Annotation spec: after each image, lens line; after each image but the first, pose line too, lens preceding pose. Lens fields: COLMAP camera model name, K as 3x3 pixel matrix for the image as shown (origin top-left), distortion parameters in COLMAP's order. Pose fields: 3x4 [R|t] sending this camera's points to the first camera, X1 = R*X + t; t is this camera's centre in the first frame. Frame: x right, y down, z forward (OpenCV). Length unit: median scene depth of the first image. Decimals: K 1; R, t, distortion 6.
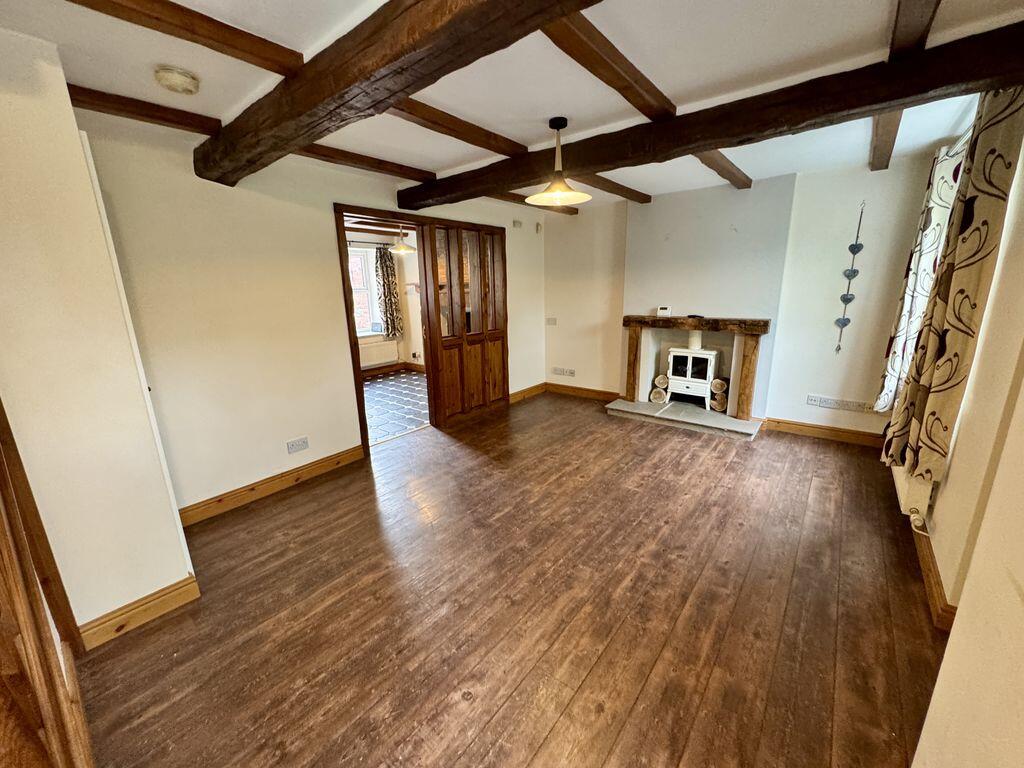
lens RADIAL K [[409.4, 0, 510.6], [0, 409.4, 384.6], [0, 0, 1]] dist [-0.000766, -0.000121]
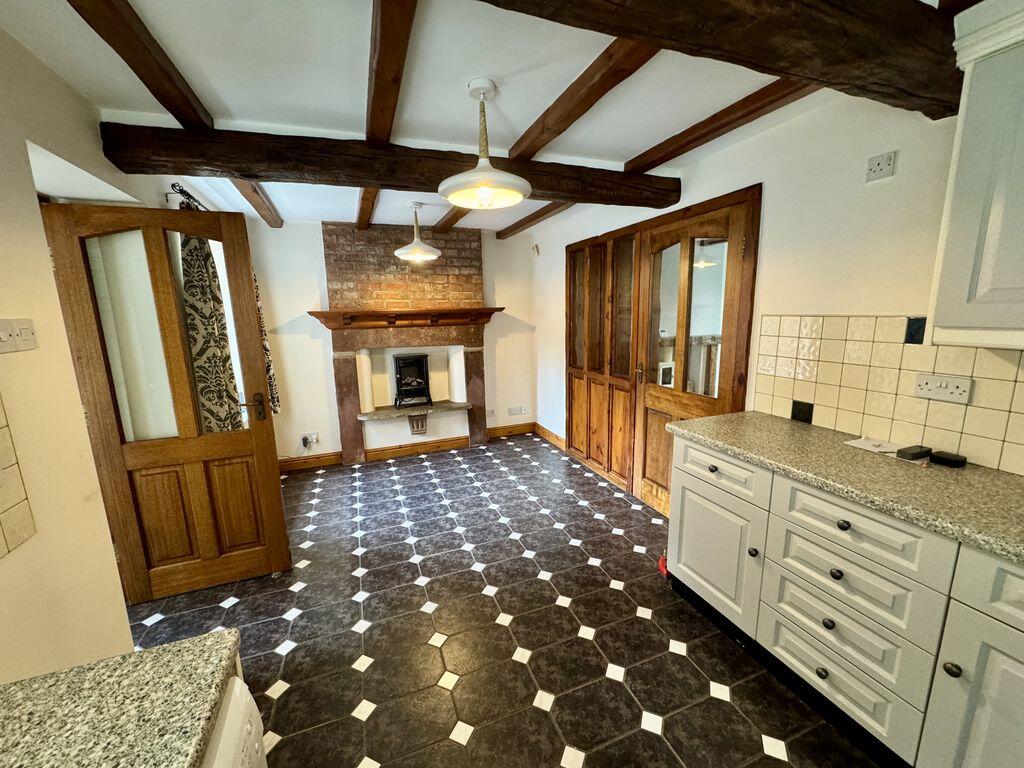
lens RADIAL K [[409.4, 0, 510.6], [0, 409.4, 384.6], [0, 0, 1]] dist [-0.000766, -0.000121]
pose [[0.503868, -0.150038, 0.850650, -0.844702], [0.218601, 0.974890, 0.042467, -0.167425], [-0.835662, 0.164555, 0.524014, 0.741198]]
